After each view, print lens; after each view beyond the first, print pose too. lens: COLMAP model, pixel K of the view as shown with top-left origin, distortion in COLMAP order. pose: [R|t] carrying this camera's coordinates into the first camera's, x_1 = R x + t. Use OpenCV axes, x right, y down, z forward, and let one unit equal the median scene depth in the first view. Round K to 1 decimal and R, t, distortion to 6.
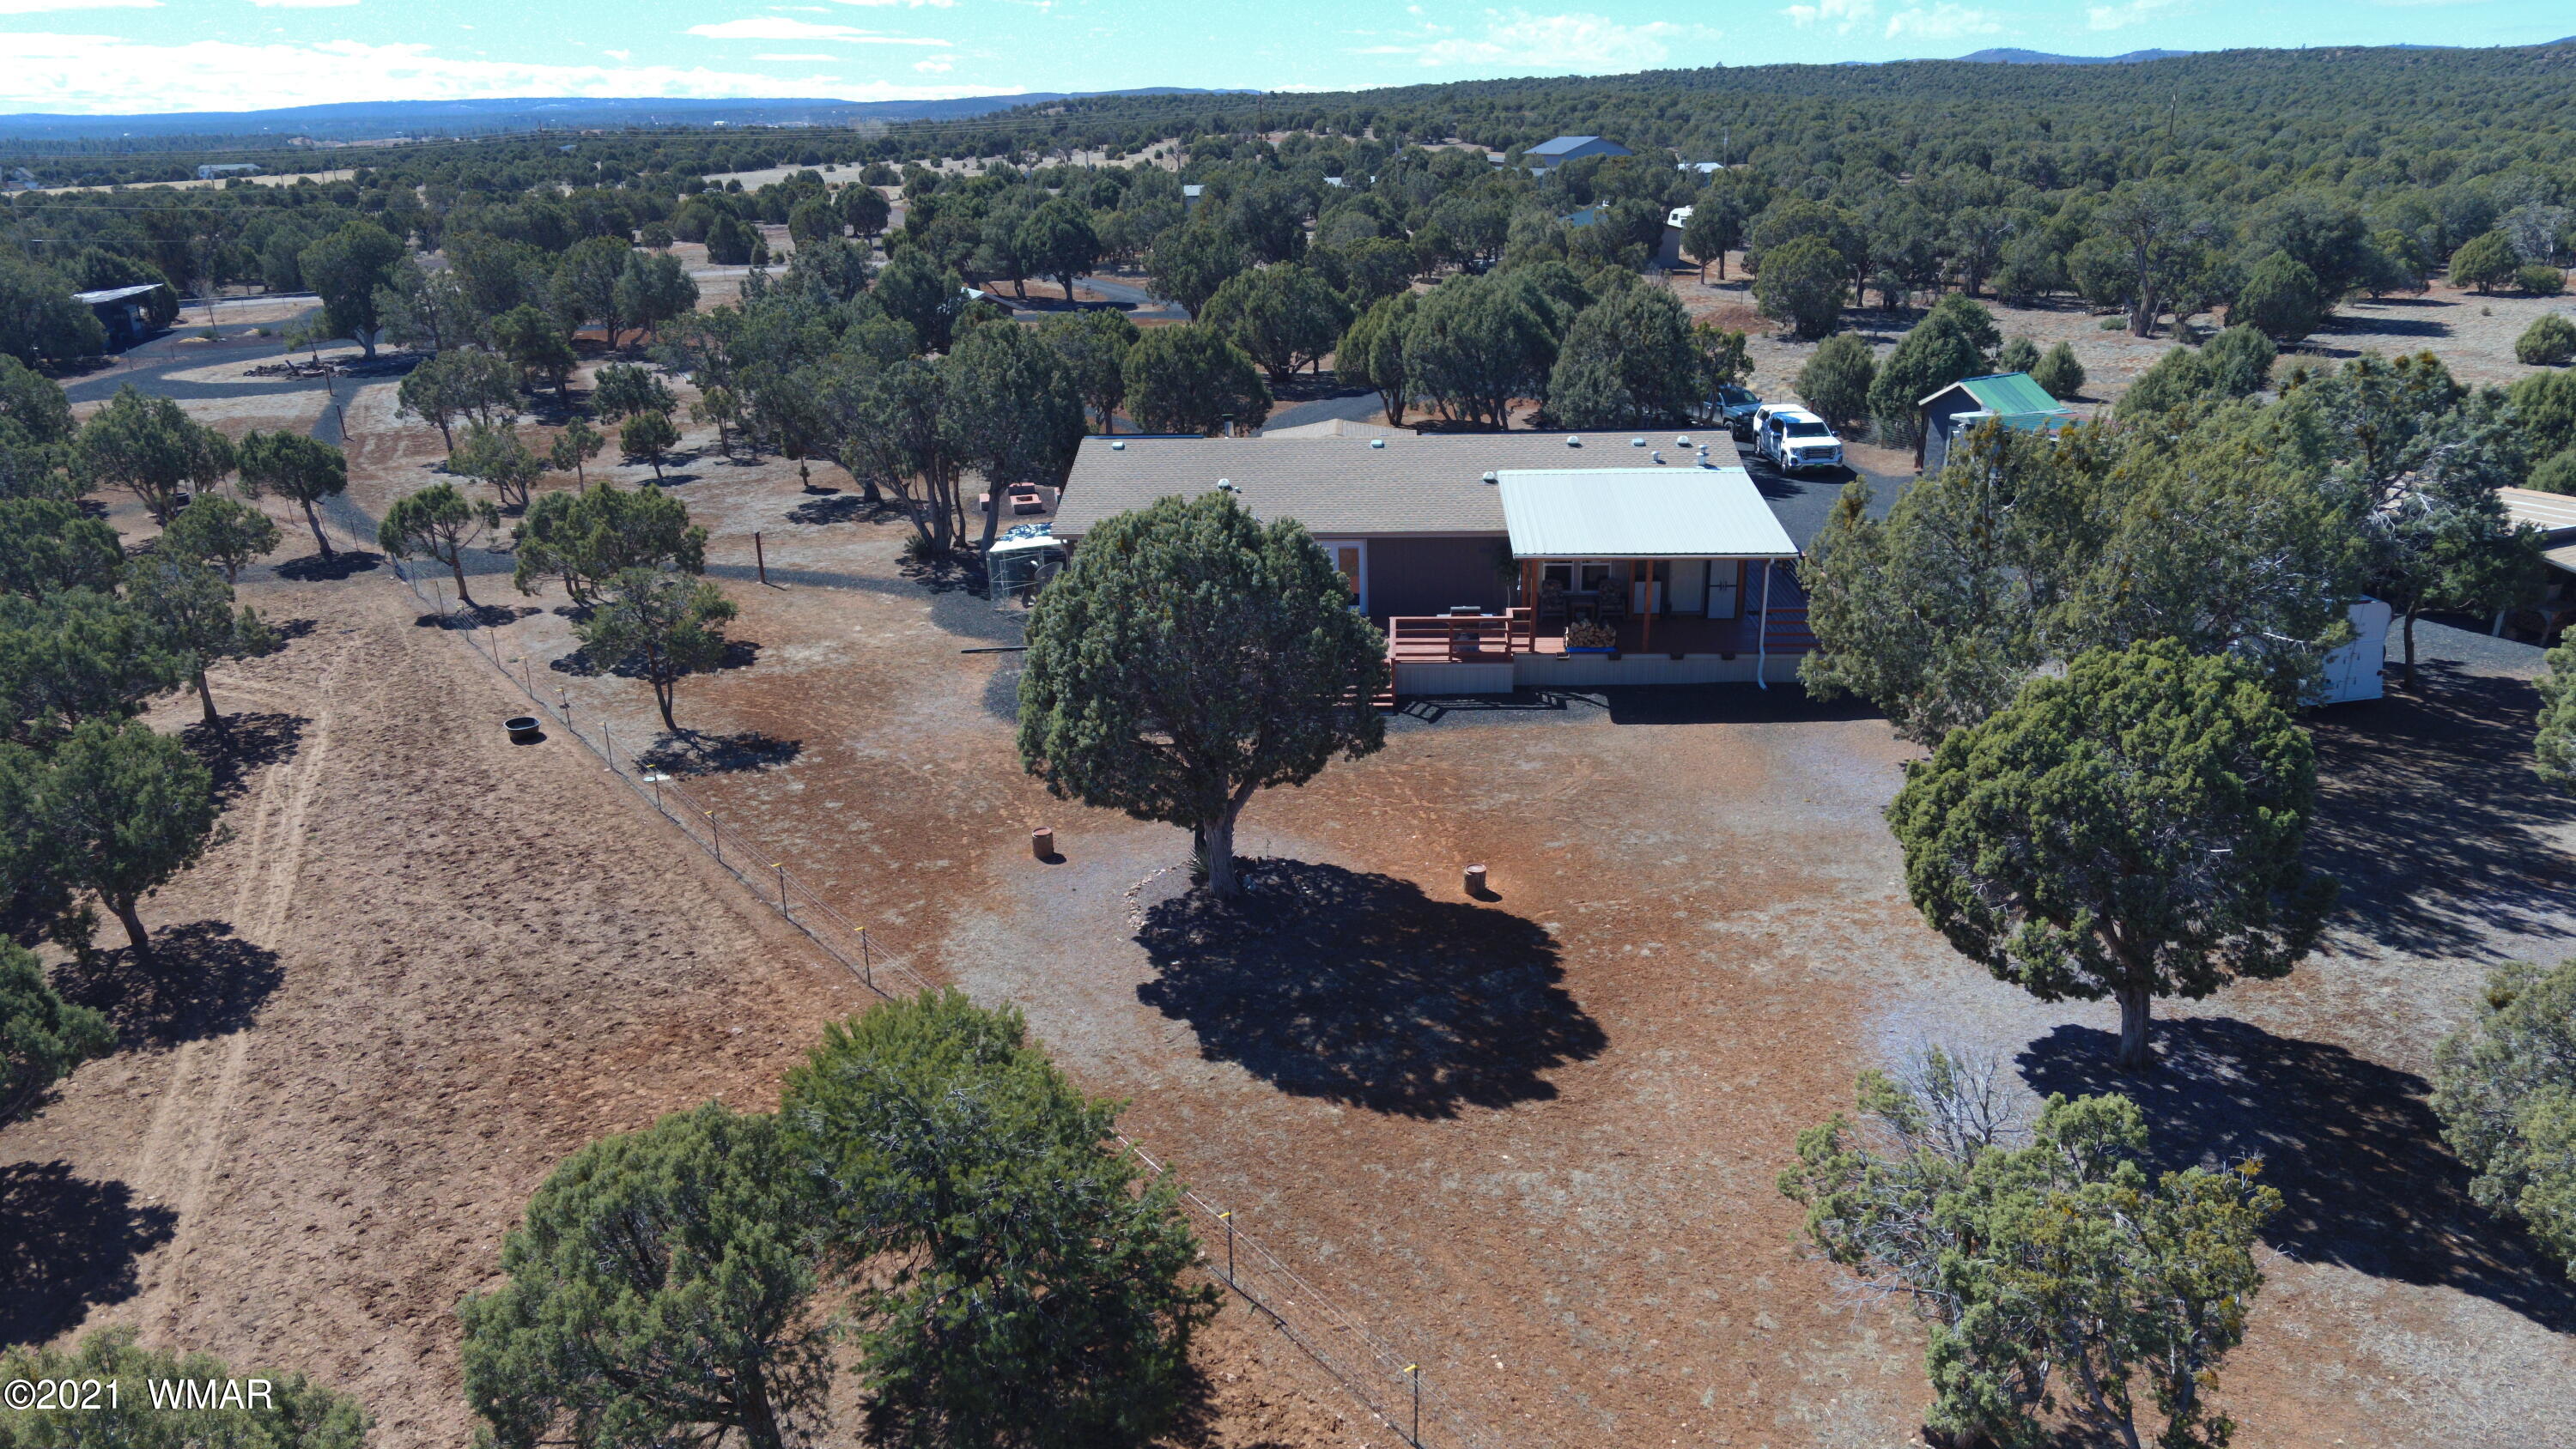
lens RADIAL K [[1641.9, 0, 1288.0], [0, 1641.9, 724.5], [0, 0, 1]] dist [0.009478, -0.001422]
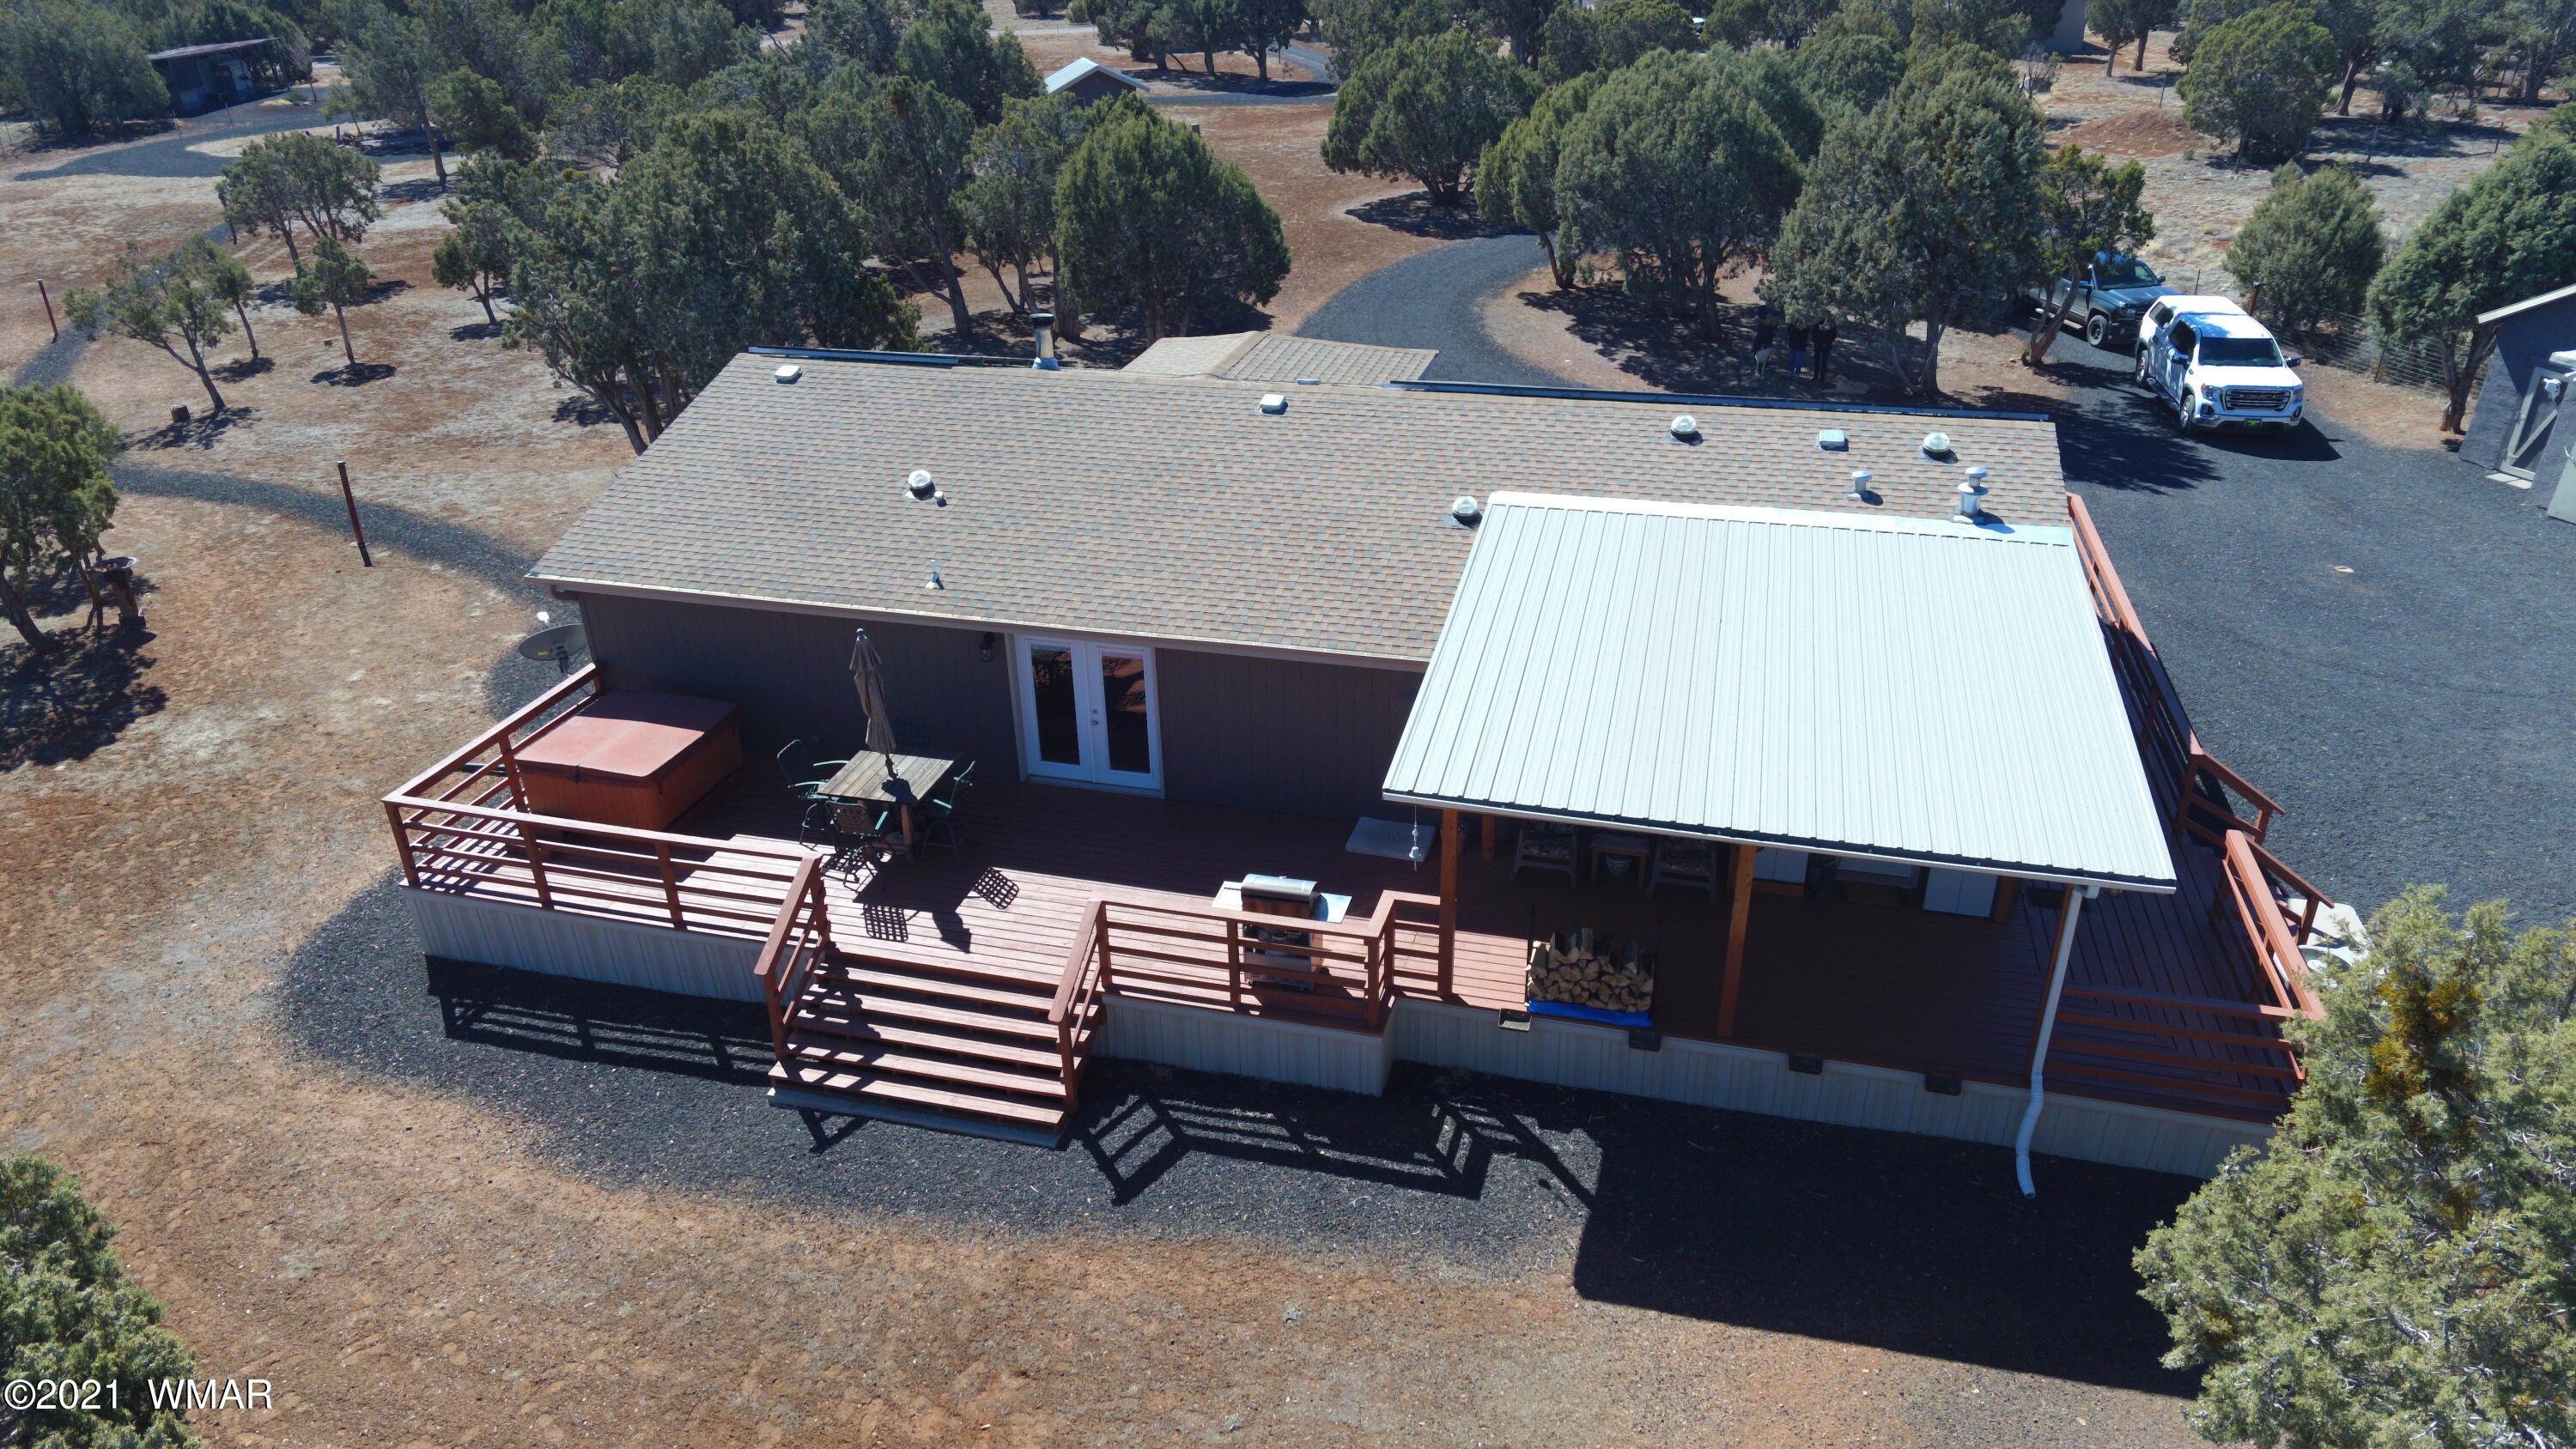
lens RADIAL K [[1641.9, 0, 1288.0], [0, 1641.9, 724.5], [0, 0, 1]] dist [0.009478, -0.001422]
pose [[0.979010, 0.096151, -0.179707, 0.107371], [-0.073778, 0.989118, 0.127288, -0.097085], [0.189991, -0.111358, 0.975450, 0.362709]]
